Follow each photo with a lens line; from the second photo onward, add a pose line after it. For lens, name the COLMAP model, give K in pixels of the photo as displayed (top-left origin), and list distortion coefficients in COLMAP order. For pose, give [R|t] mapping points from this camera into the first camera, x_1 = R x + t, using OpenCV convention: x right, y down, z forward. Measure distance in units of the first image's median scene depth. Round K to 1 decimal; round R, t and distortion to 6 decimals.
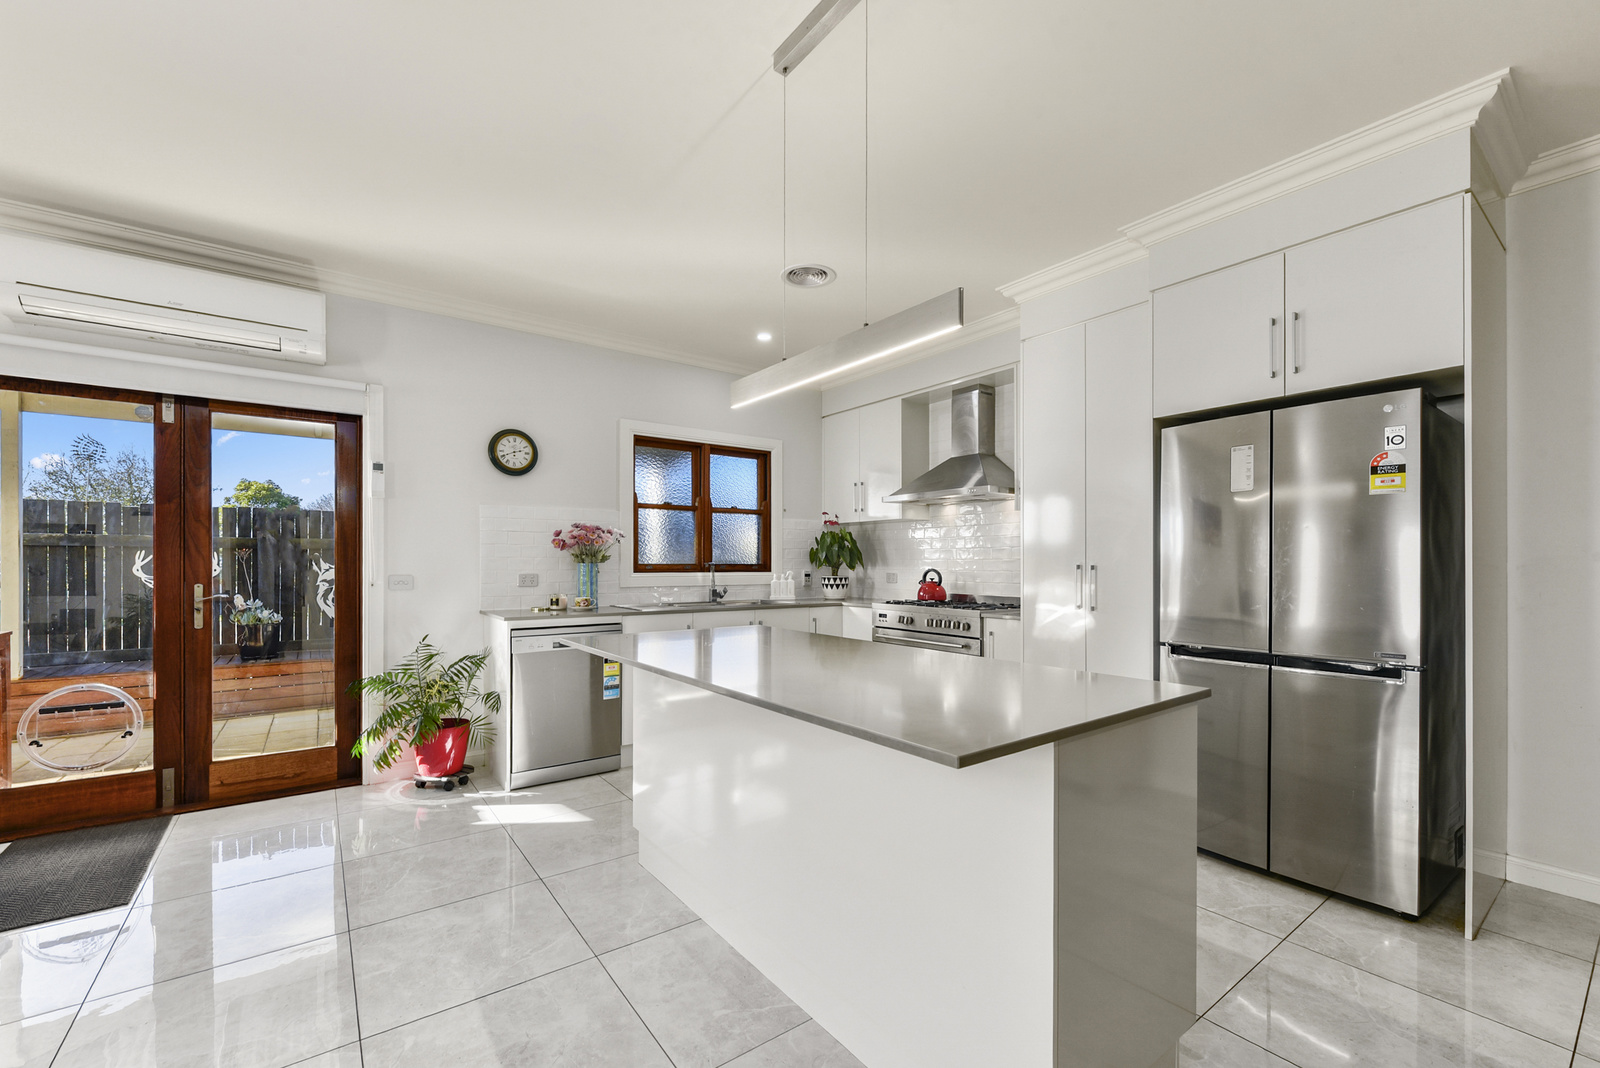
lens RADIAL K [[655.6, 0, 793.1], [0, 655.6, 563.2], [0, 0, 1]] dist [-0.001782, -0.000585]
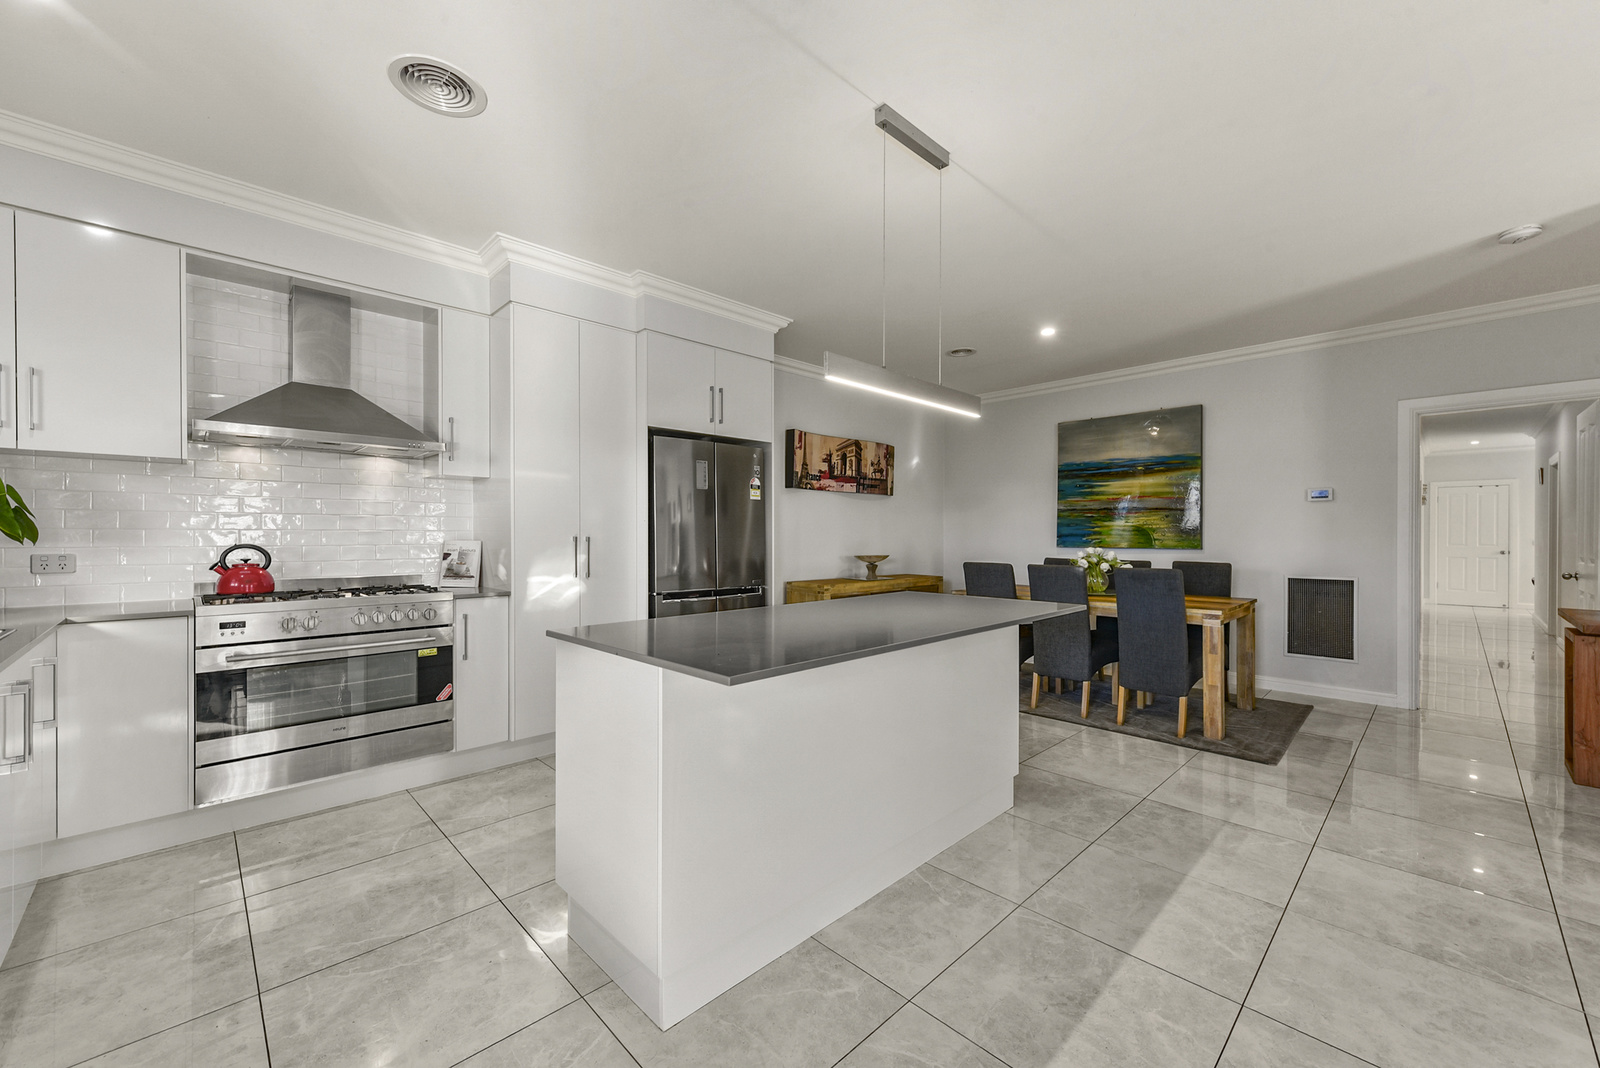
lens RADIAL K [[630.7, 0, 801.5], [0, 630.7, 535.3], [0, 0, 1]] dist [0.001275, -0.000235]
pose [[-0.147360, -0.005469, 0.989068, -0.617163], [-0.001160, 0.999985, 0.005357, -0.005590], [-0.989082, -0.000358, -0.147364, 0.715832]]
